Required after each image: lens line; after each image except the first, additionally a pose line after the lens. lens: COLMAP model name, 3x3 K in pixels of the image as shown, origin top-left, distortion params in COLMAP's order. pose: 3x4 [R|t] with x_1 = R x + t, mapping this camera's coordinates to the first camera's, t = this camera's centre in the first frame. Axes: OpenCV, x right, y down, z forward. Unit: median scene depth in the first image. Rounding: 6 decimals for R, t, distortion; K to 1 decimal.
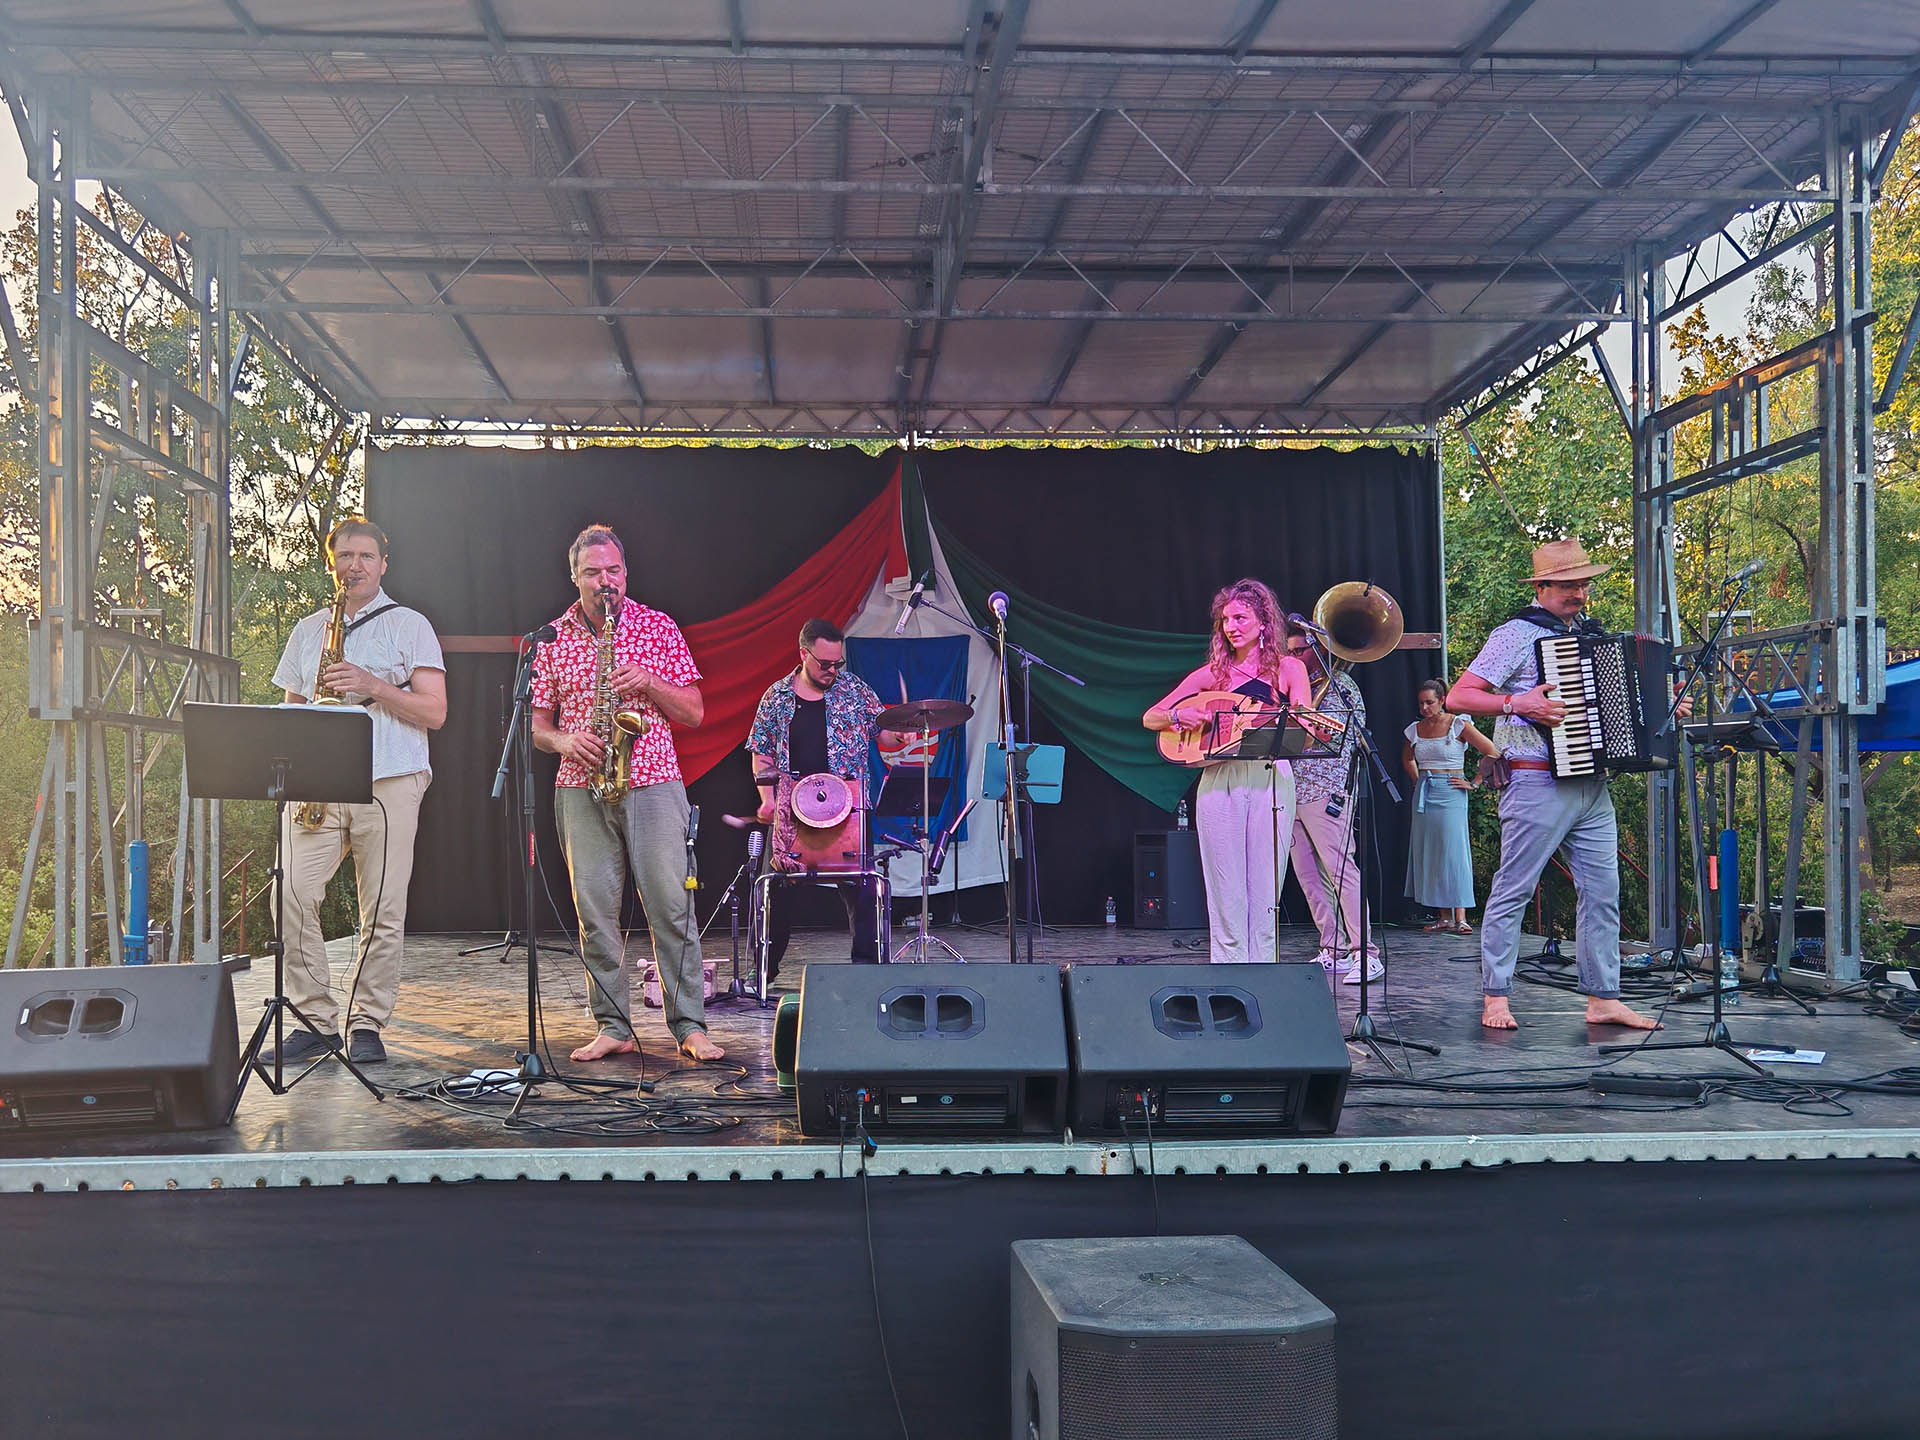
lens RADIAL K [[1521.9, 0, 945.4], [0, 1521.9, 718.2], [0, 0, 1]] dist [0.016810, -0.003941]
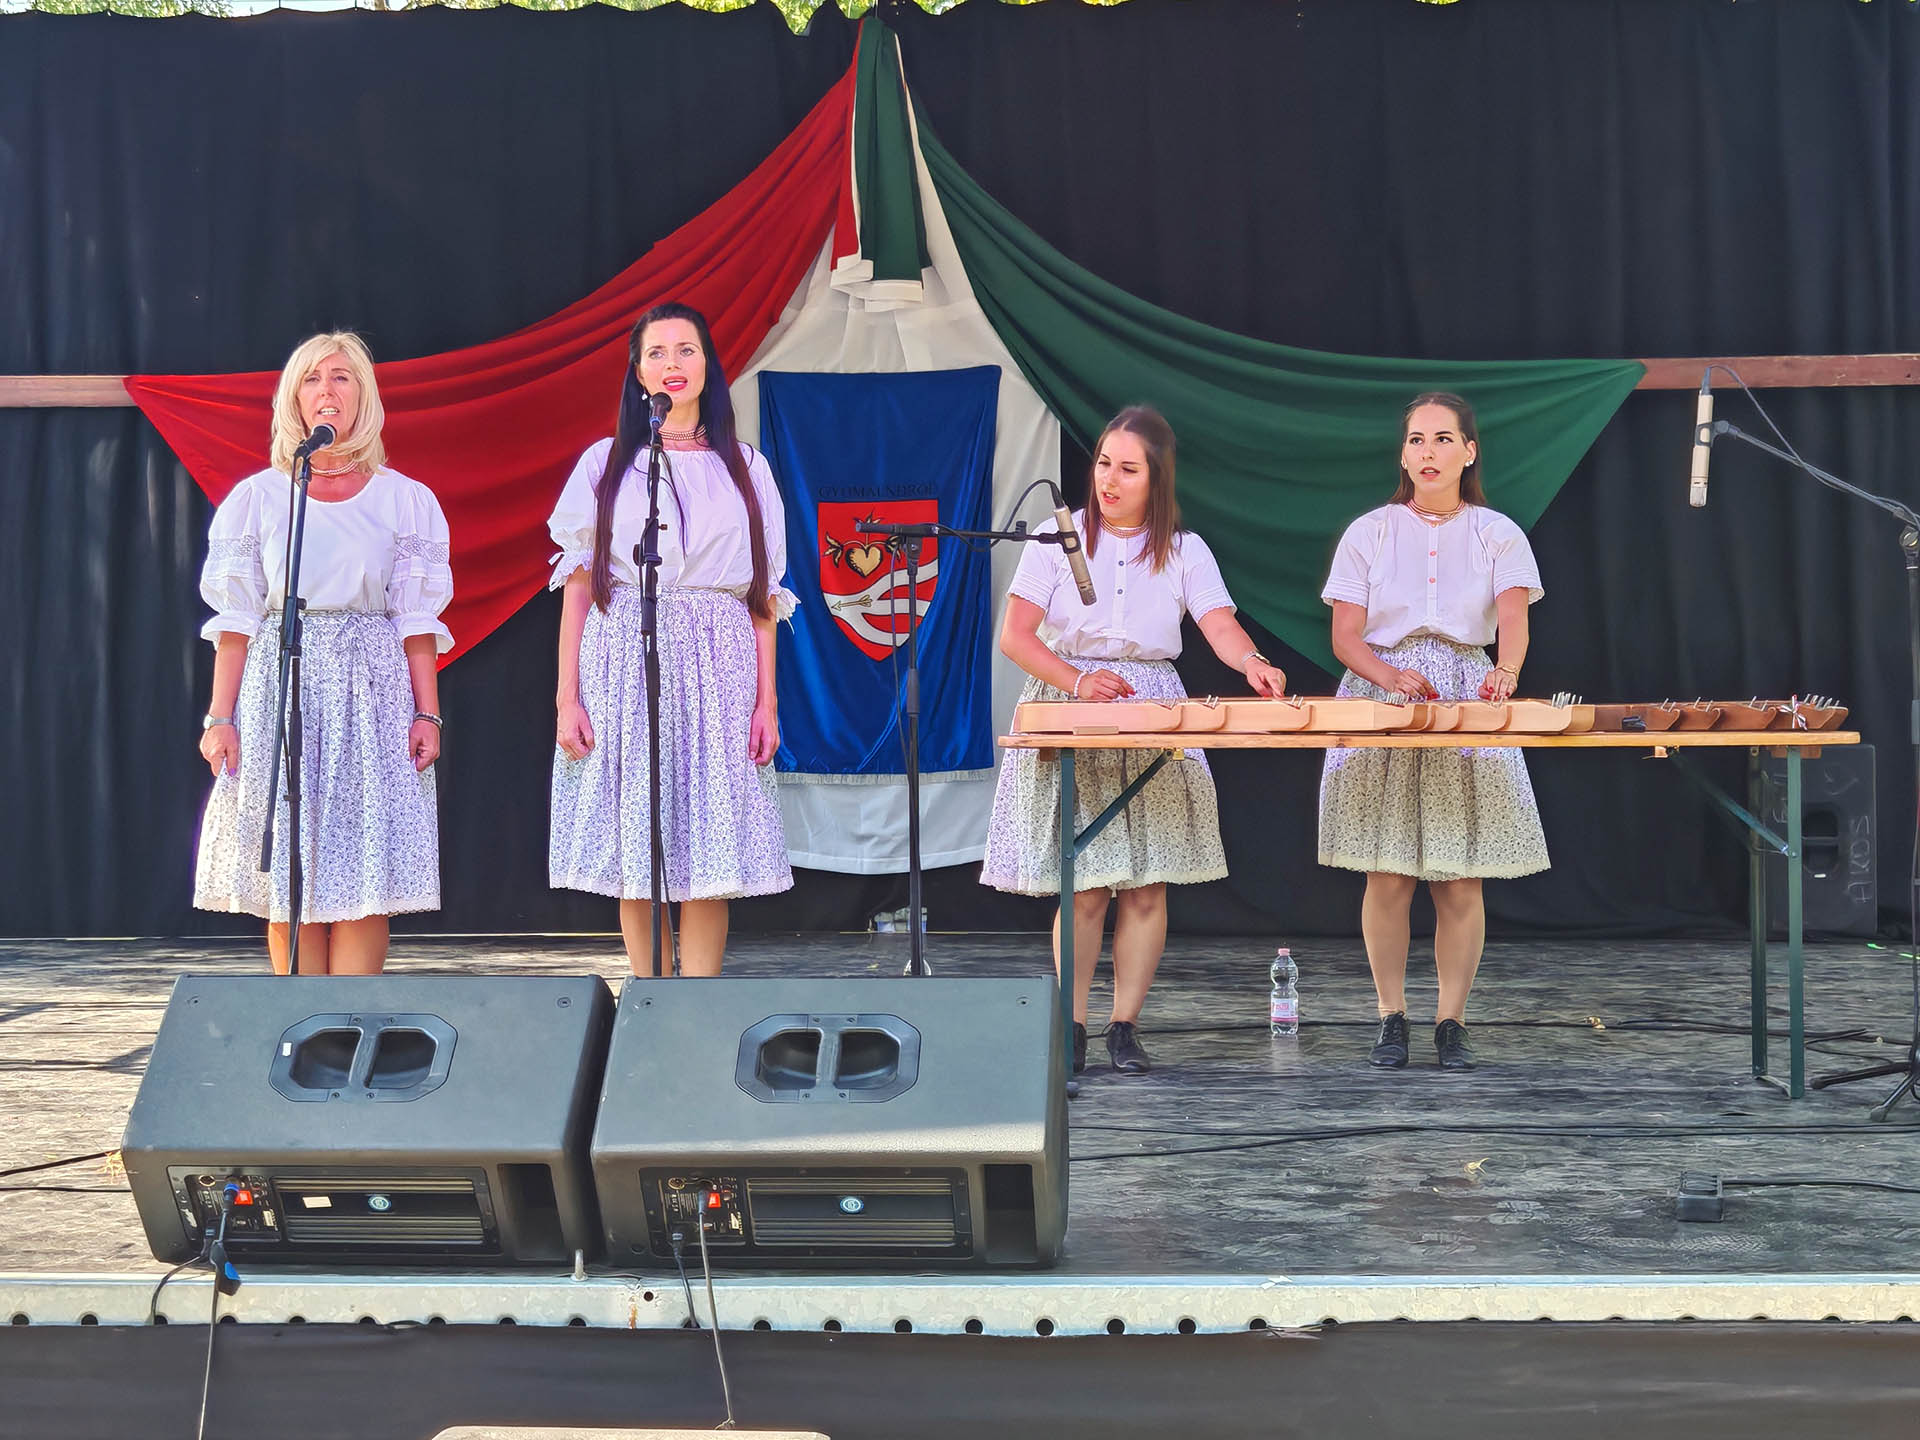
lens RADIAL K [[3181.7, 0, 965.5], [0, 3181.7, 721.4], [0, 0, 1]] dist [0.107318, 0.000000]
pose [[0.994961, 0.001425, -0.100252, 0.337845], [0.005170, 0.997839, 0.065498, -0.016459], [0.100129, -0.065686, 0.992804, -0.195610]]
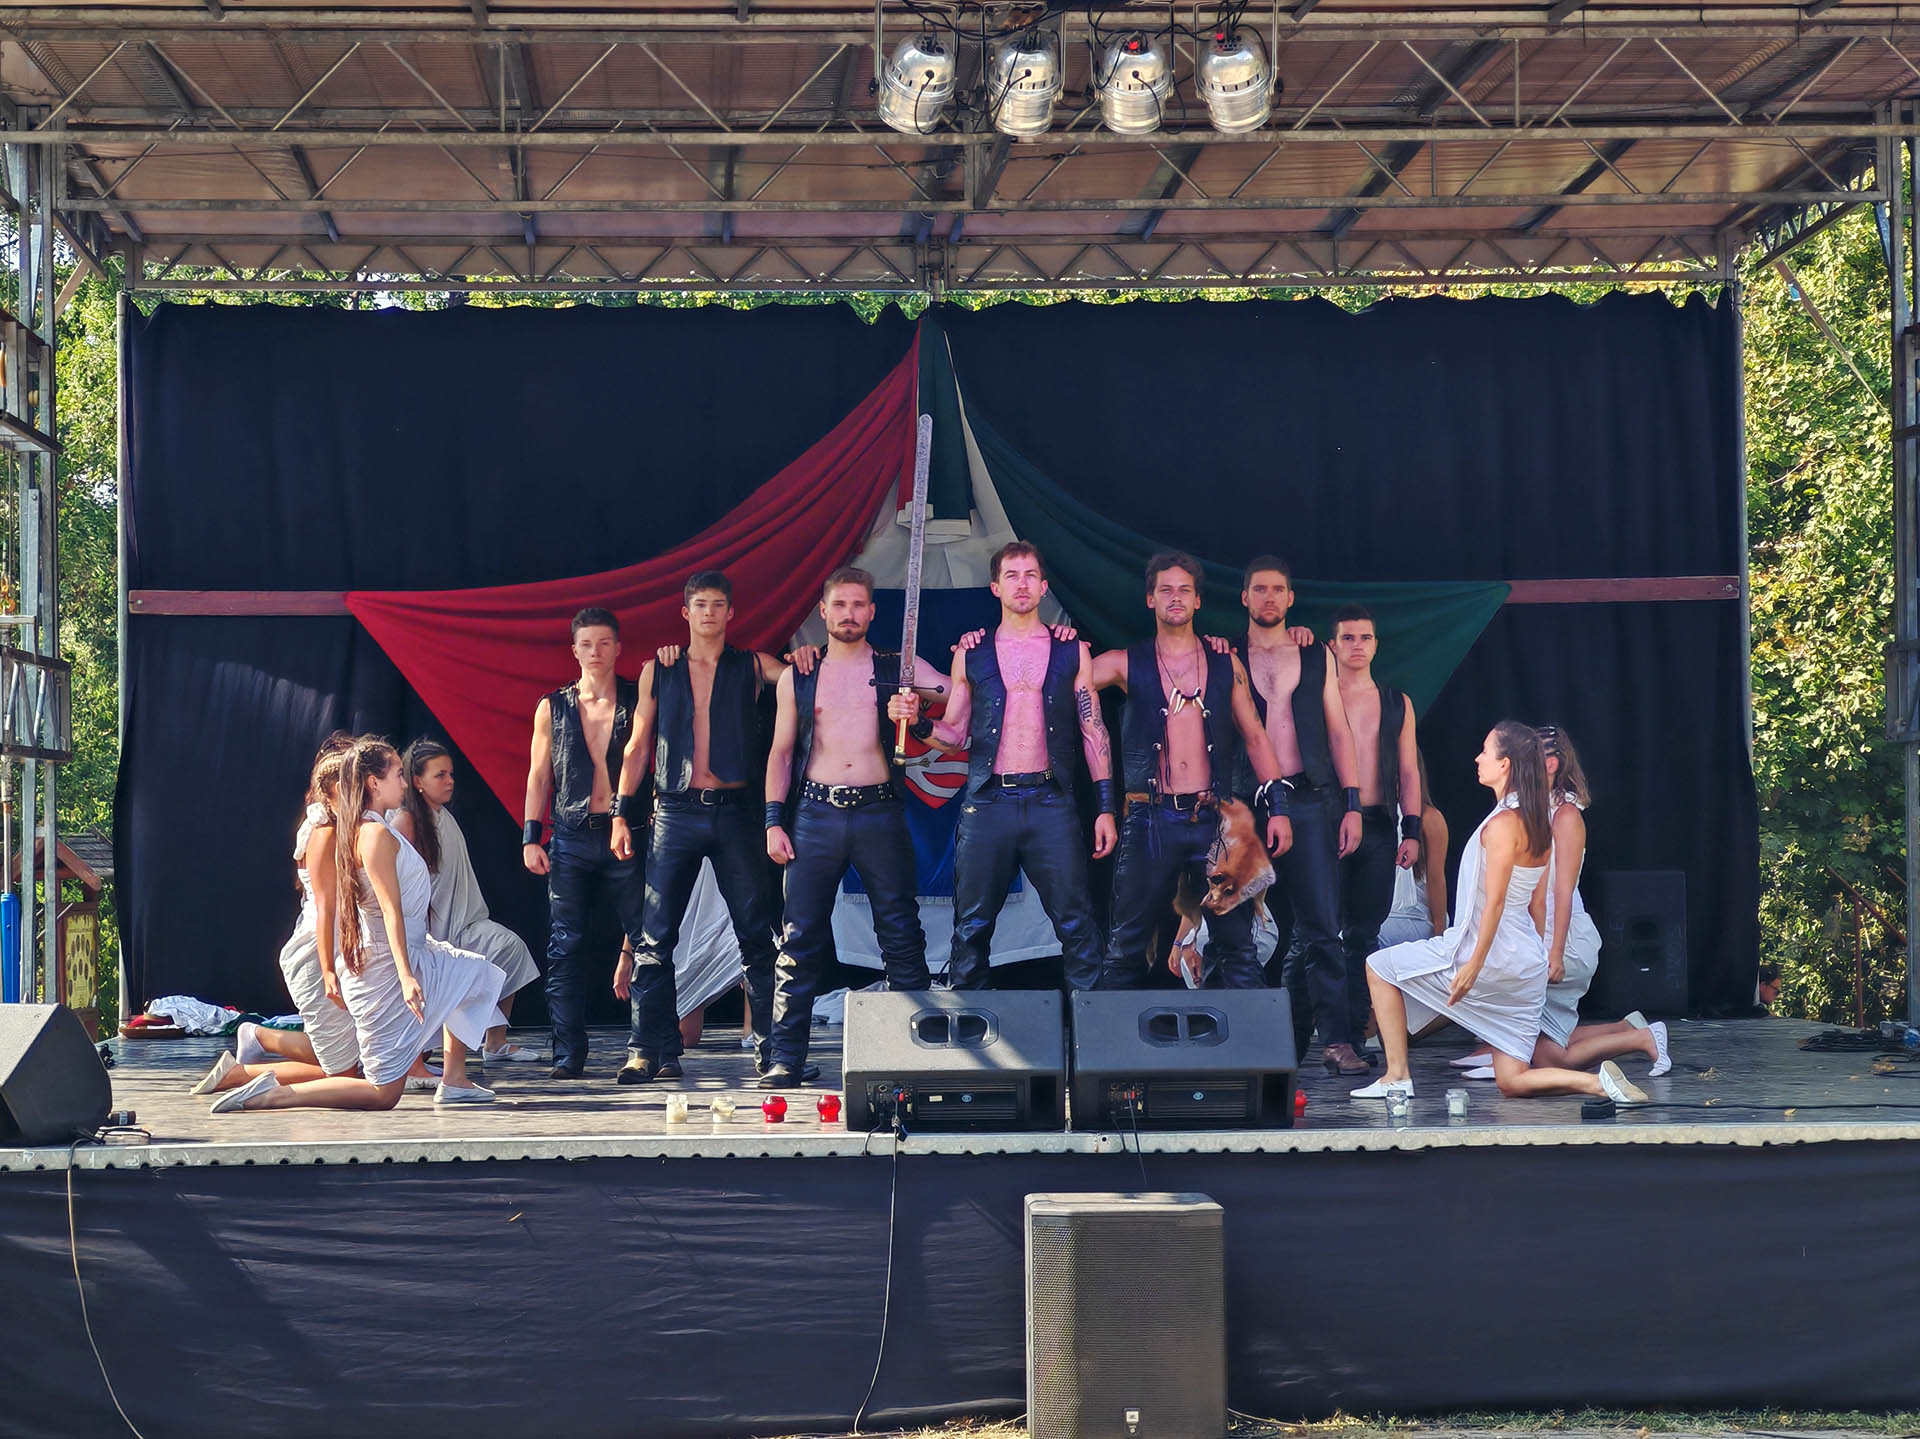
lens RADIAL K [[3760.1, 0, 961.2], [0, 3760.1, 718.6], [0, 0, 1]] dist [-0.023545, 0.000000]
pose [[0.999852, -0.004691, -0.016532, 0.044693], [0.005206, 0.999499, 0.031219, -0.140080], [0.016377, -0.031301, 0.999376, -1.907644]]
